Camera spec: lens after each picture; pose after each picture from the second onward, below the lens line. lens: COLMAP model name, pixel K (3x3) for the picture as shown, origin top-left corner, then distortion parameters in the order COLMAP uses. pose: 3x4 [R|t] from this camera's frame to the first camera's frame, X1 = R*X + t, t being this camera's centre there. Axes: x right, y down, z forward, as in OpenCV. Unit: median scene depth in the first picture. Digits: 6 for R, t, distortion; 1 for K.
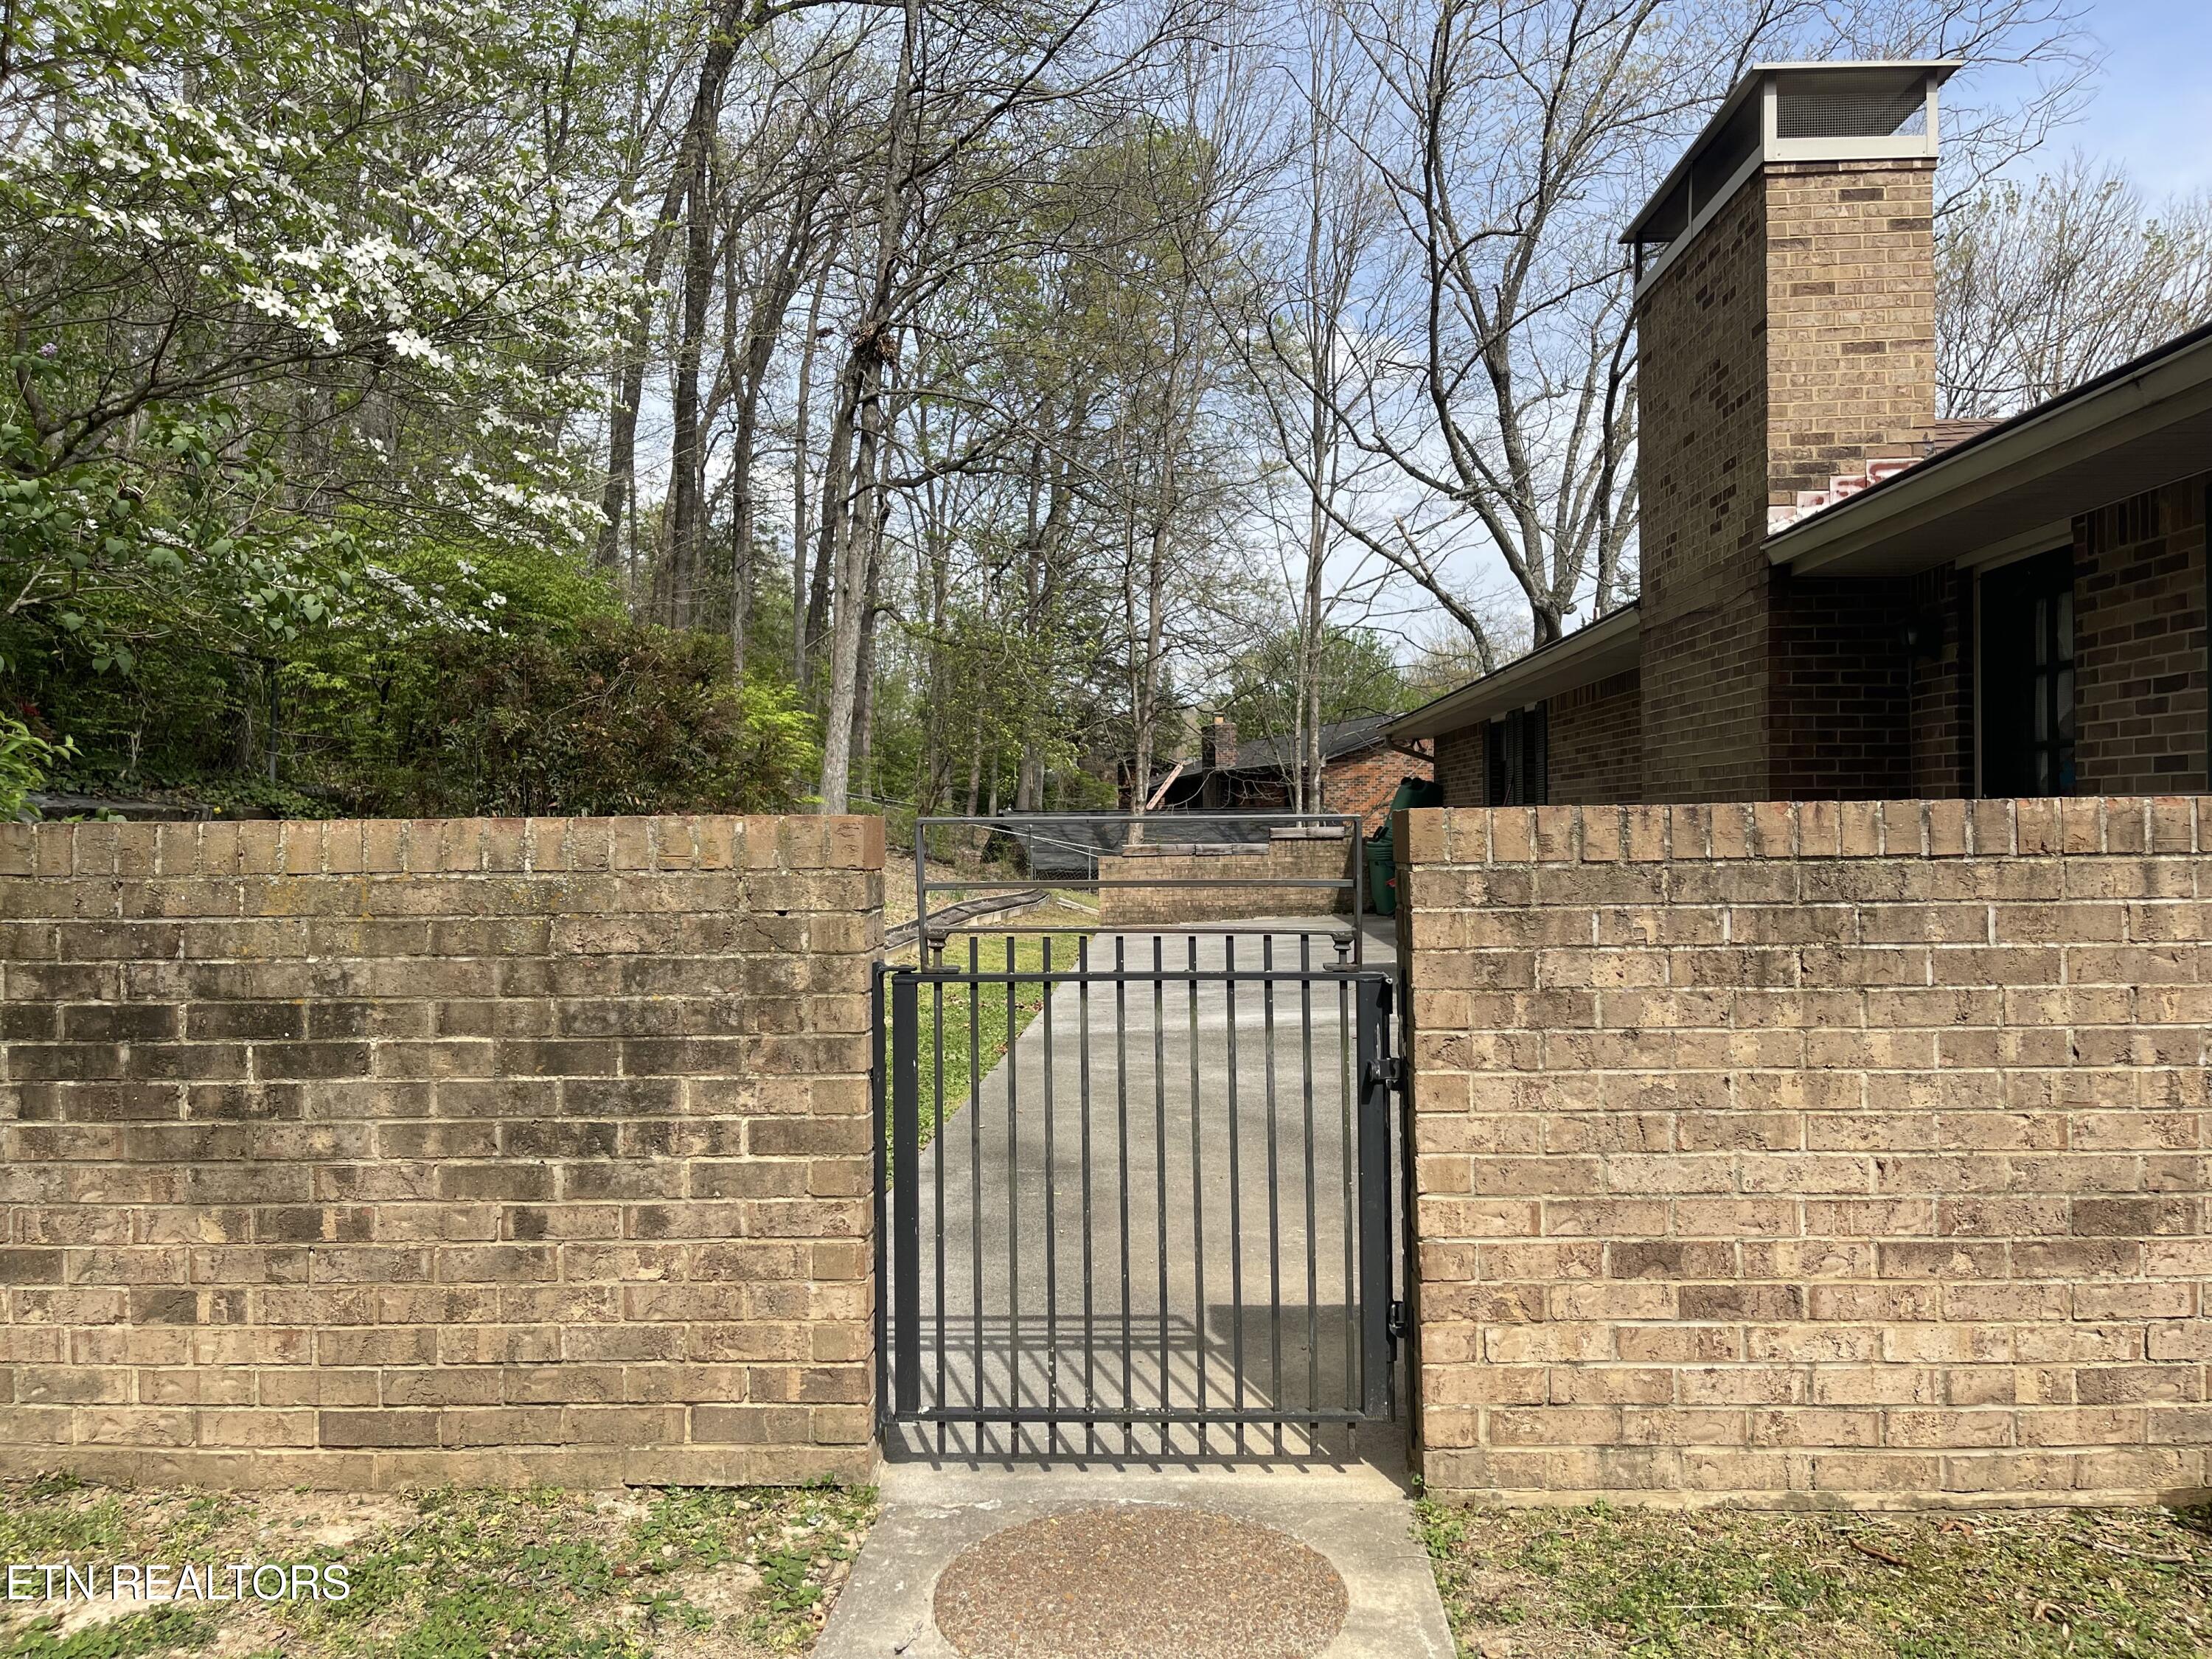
lens RADIAL K [[1658.1, 0, 1101.8], [0, 1658.1, 847.2], [0, 0, 1]] dist [0.058792, -0.071508]
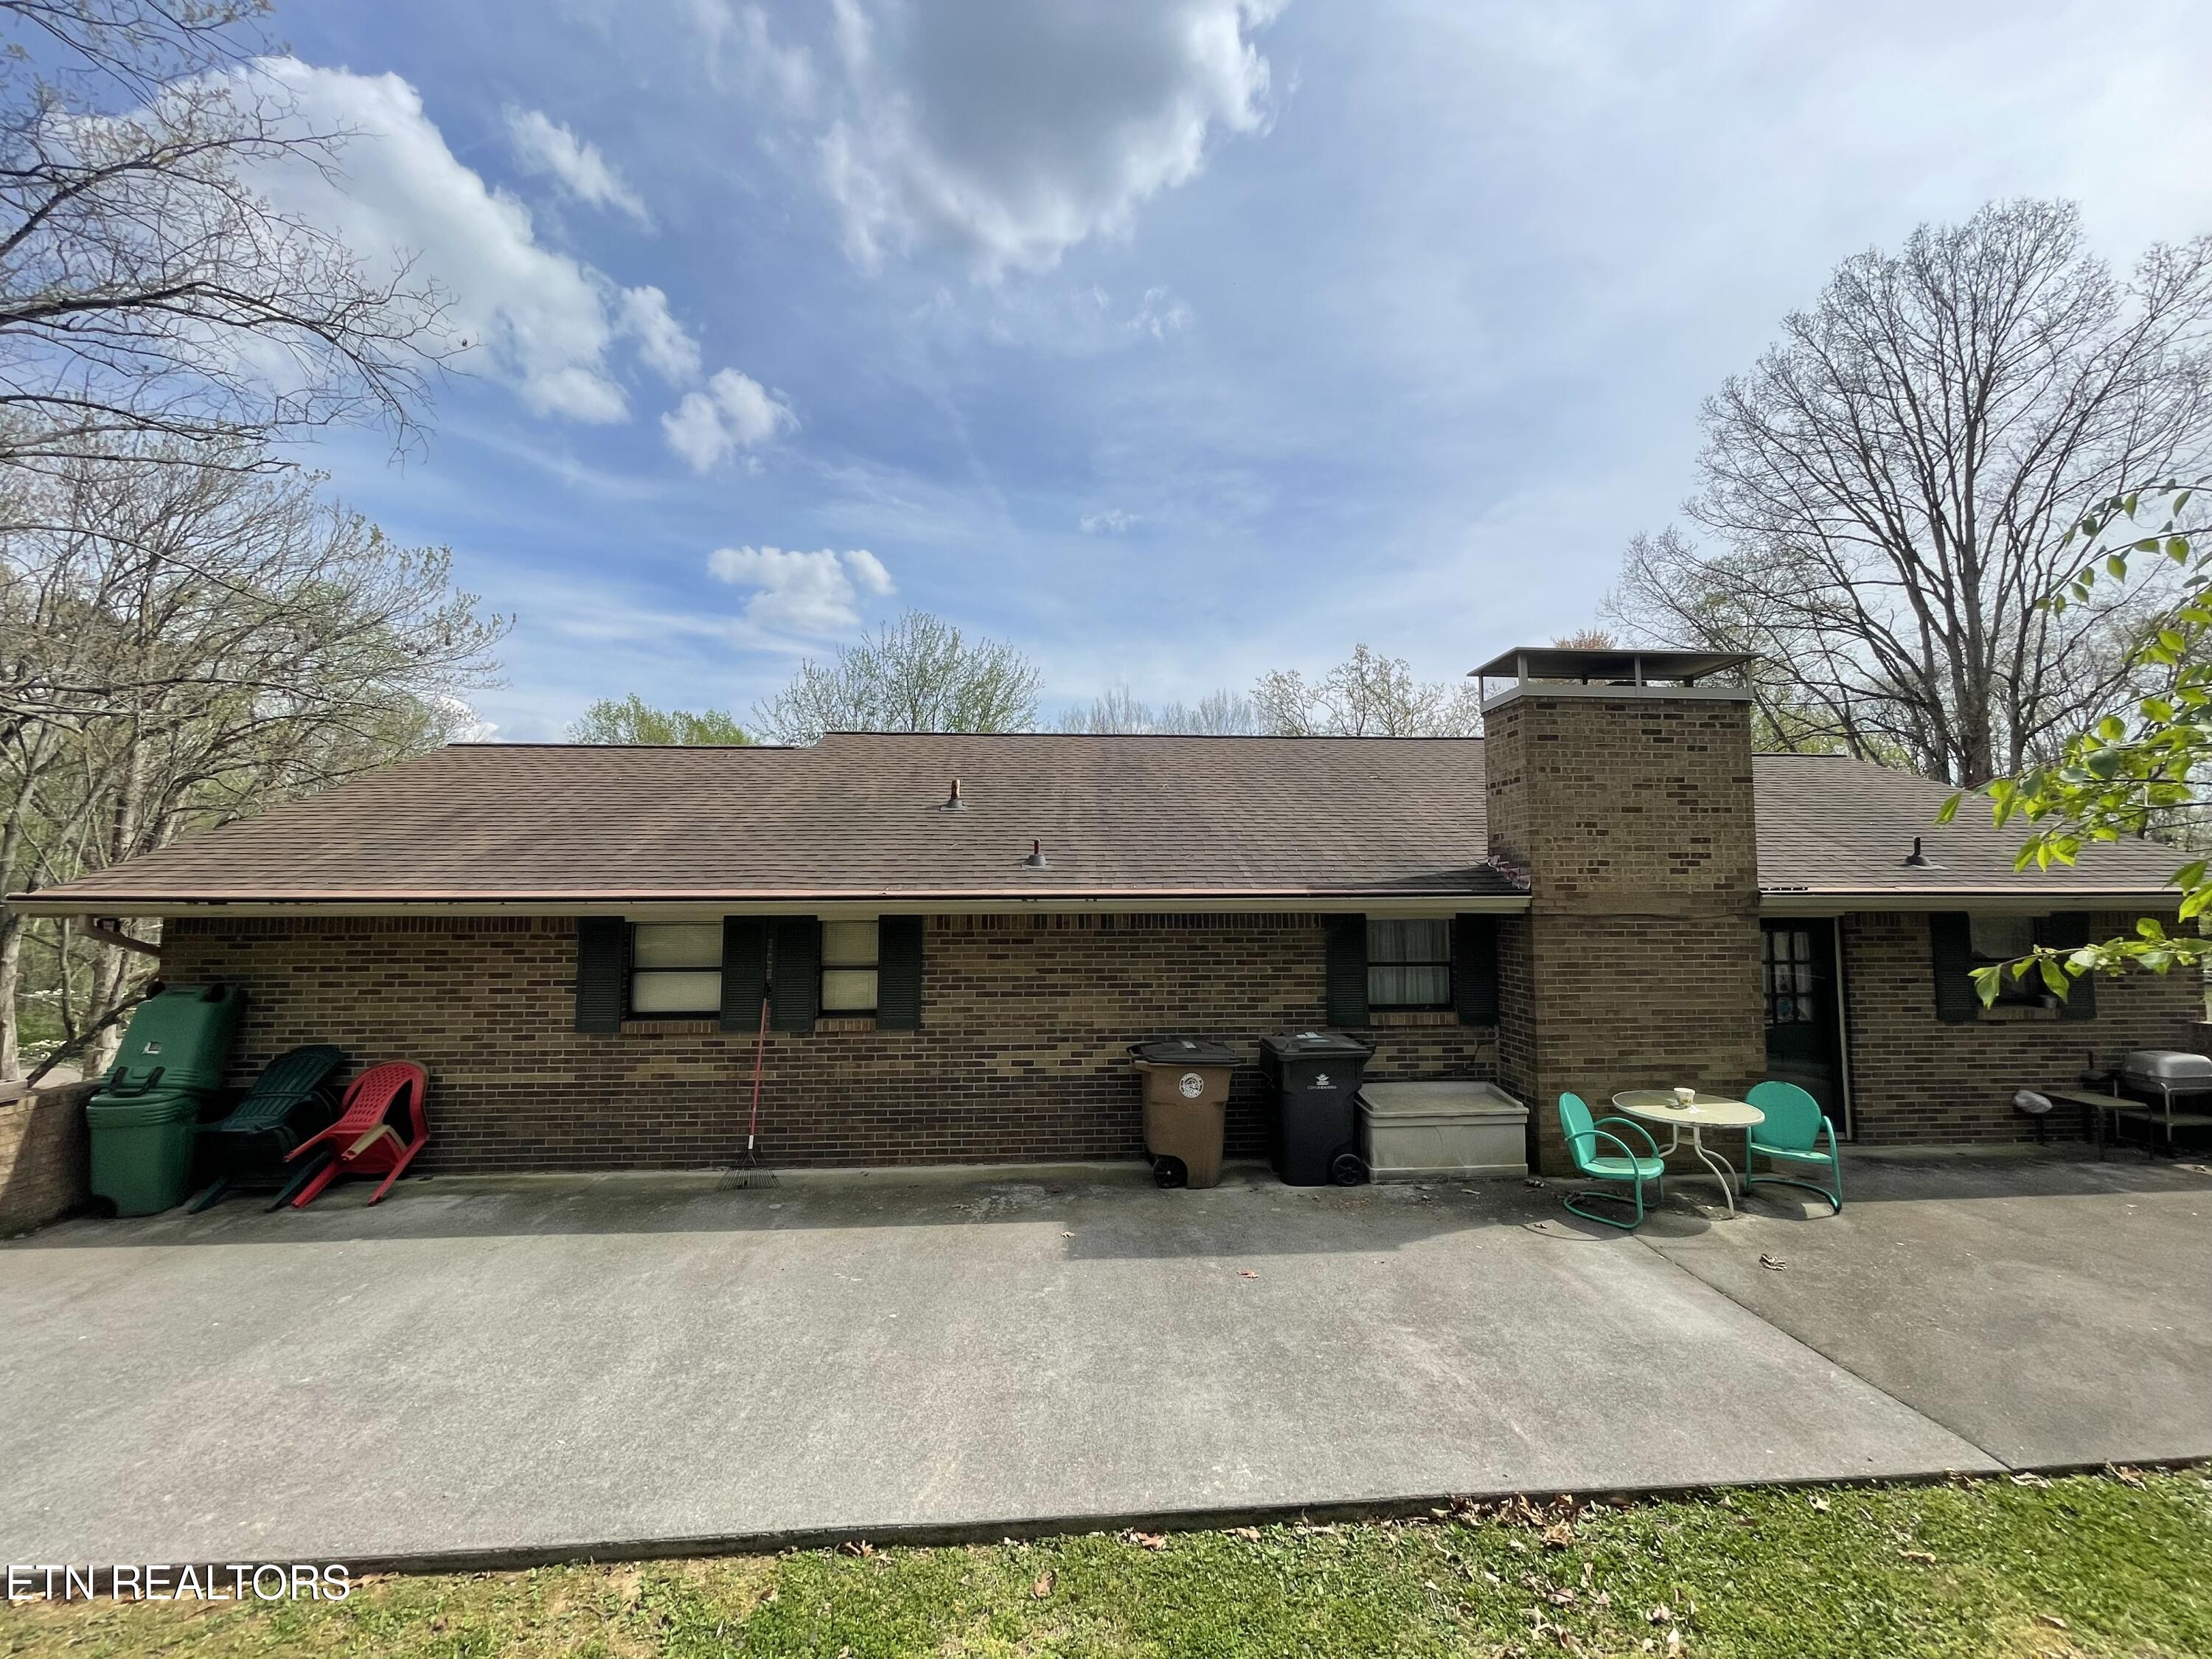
lens RADIAL K [[899.4, 0, 1106.0], [0, 899.4, 829.5], [0, 0, 1]] dist [0.002483, -0.000182]
pose [[-0.107977, 0.086793, 0.990357, -0.548683], [0.014776, 0.996212, -0.085695, -0.178209], [-0.994044, 0.005380, -0.108850, 1.856255]]
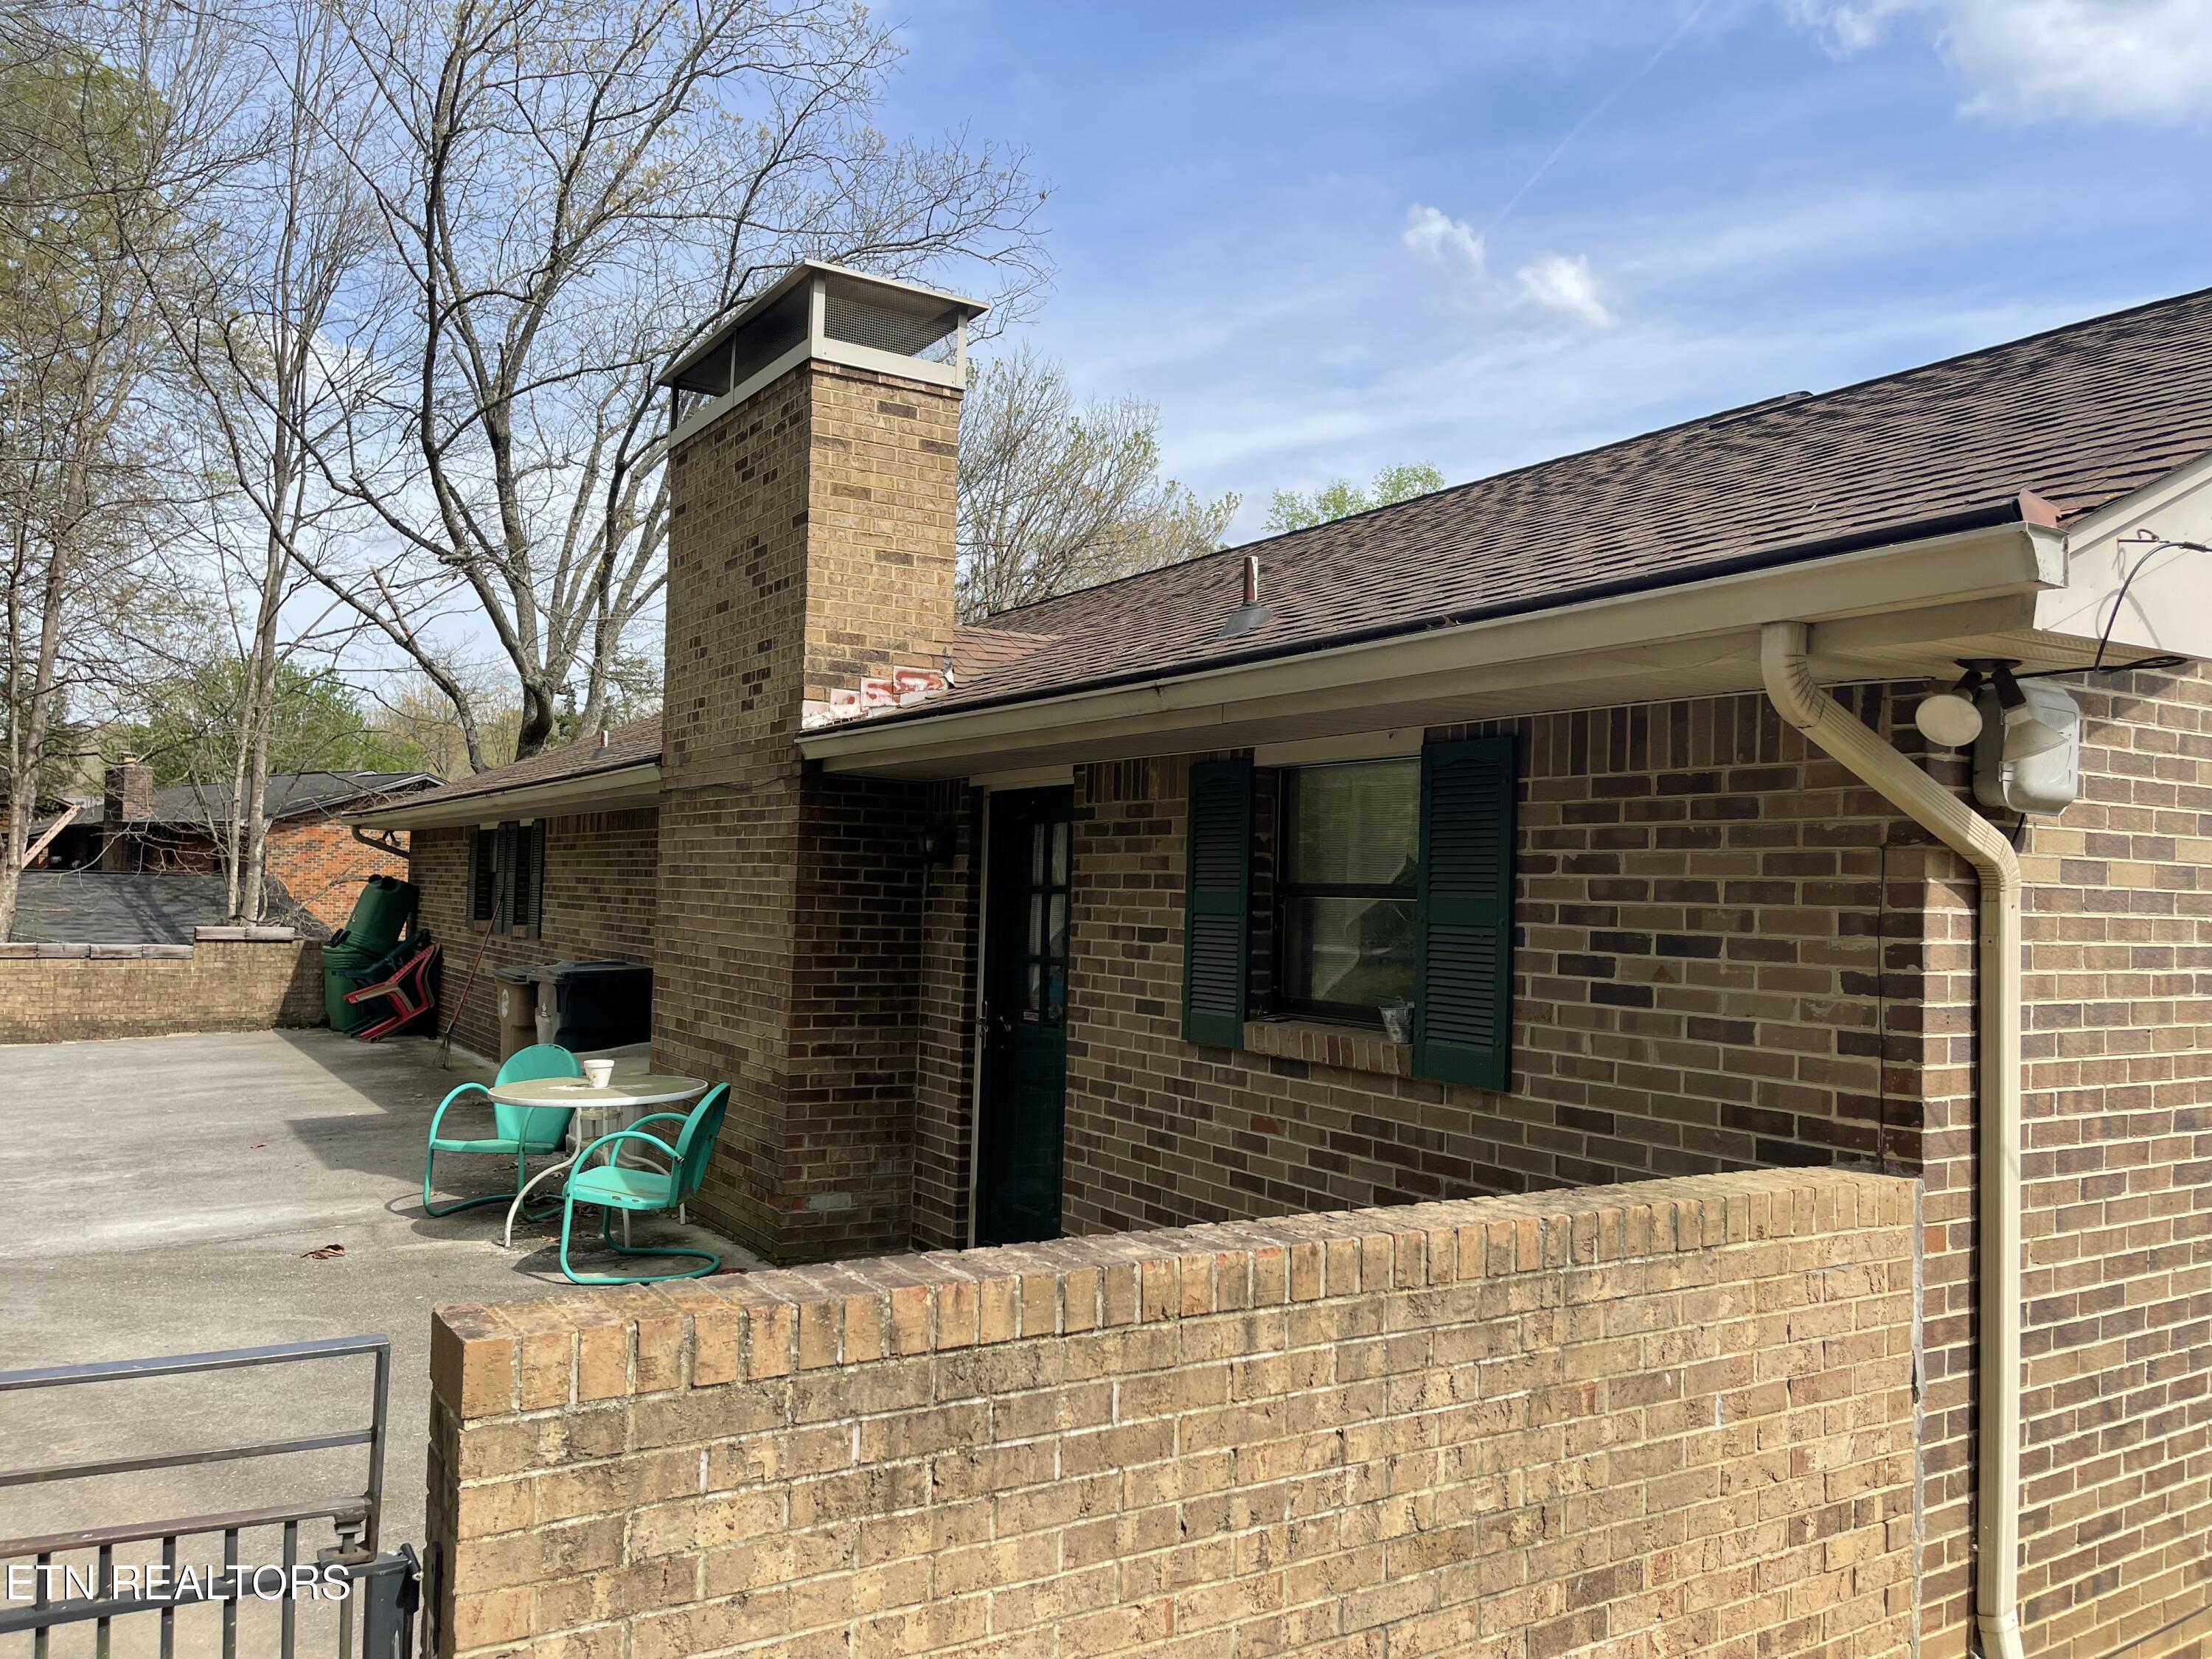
lens RADIAL K [[1660.0, 0, 1133.0], [0, 1660.0, 840.3], [0, 0, 1]] dist [0.079679, -0.117164]
pose [[0.817538, 0.055283, 0.573215, -0.003133], [-0.032212, 0.998213, -0.050329, -0.077233], [-0.574973, 0.022681, 0.817858, 0.082013]]
